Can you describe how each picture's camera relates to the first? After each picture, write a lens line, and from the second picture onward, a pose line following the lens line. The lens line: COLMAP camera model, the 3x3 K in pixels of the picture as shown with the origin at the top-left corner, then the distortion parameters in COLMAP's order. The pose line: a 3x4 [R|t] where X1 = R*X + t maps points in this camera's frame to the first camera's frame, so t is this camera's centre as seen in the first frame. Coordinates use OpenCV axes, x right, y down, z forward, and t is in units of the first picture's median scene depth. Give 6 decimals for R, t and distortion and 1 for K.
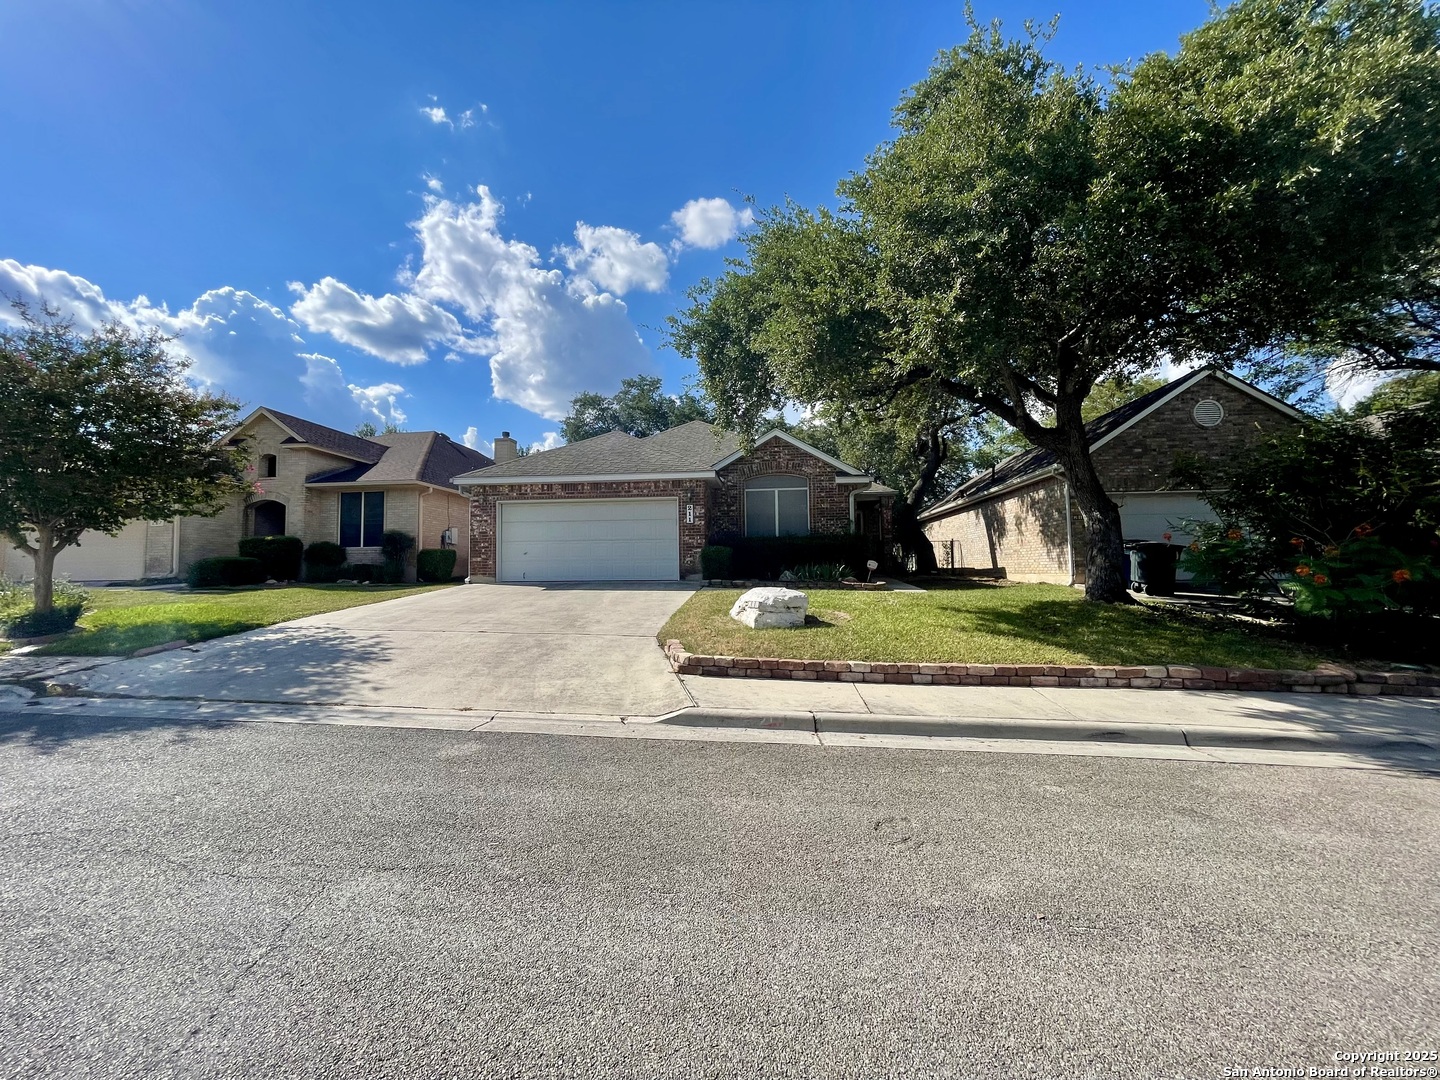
lens RADIAL K [[584.6, 0, 715.3], [0, 584.6, 529.3], [0, 0, 1]] dist [-0.005557, 0.001365]
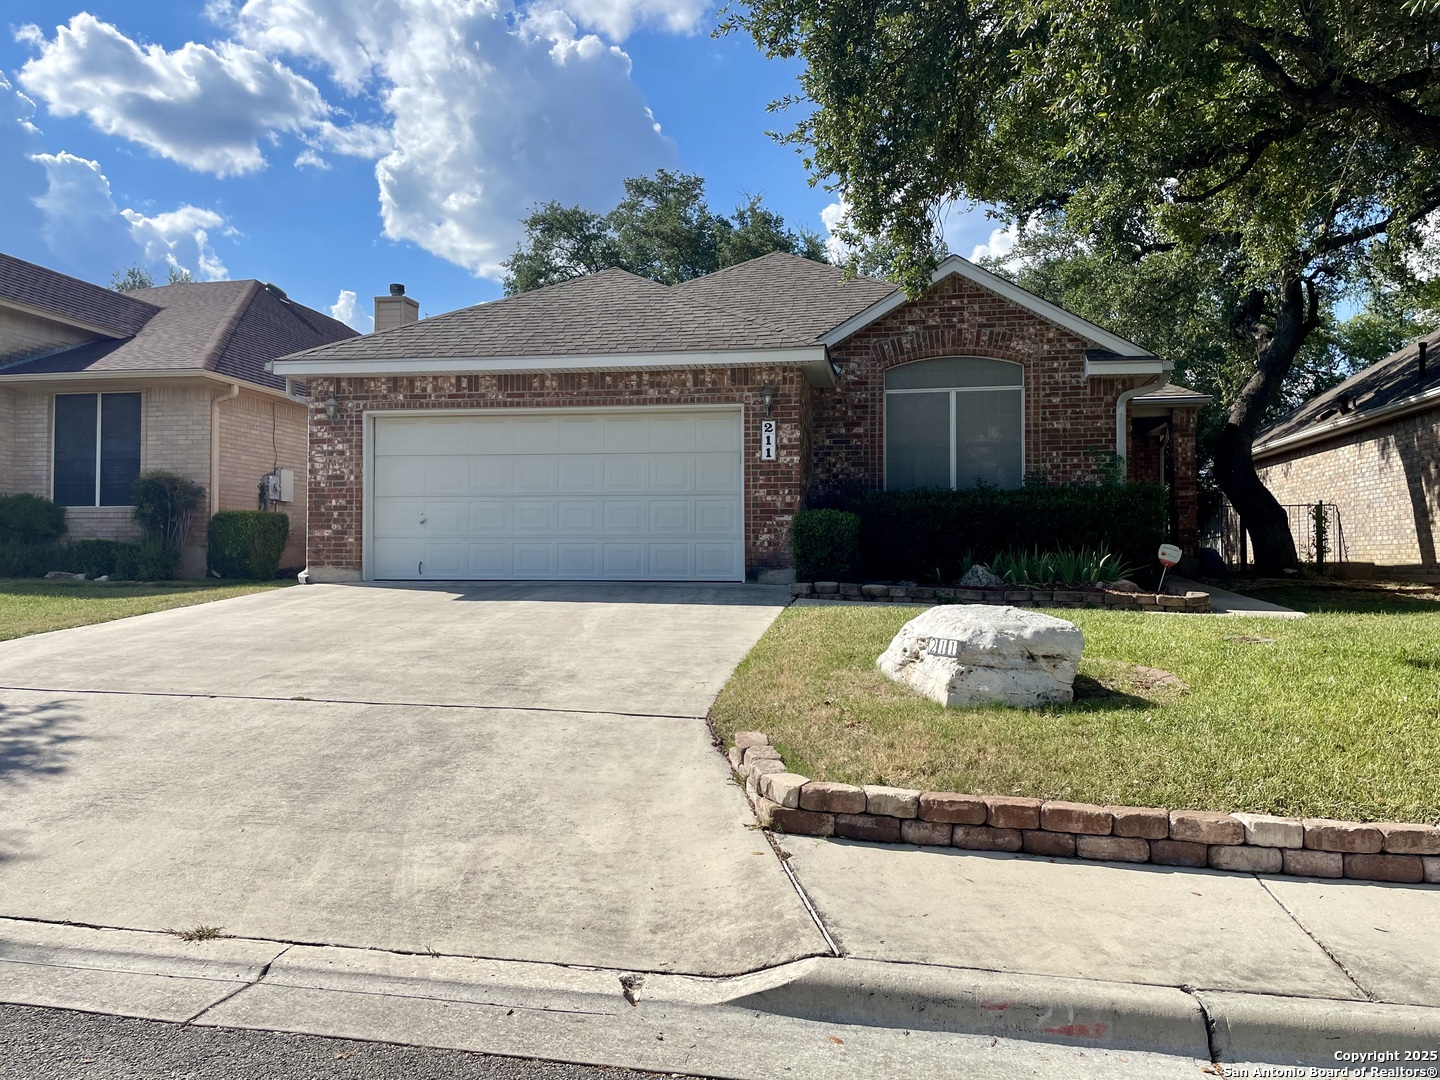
lens RADIAL K [[1063.0, 0, 724.8], [0, 1063.0, 552.1], [0, 0, 1]] dist [0.038204, -0.002637]
pose [[0.998005, 0.011761, -0.062026, -0.024714], [-0.007879, 0.998016, 0.062468, 0.009845], [0.062638, -0.061854, 0.996118, 0.147201]]
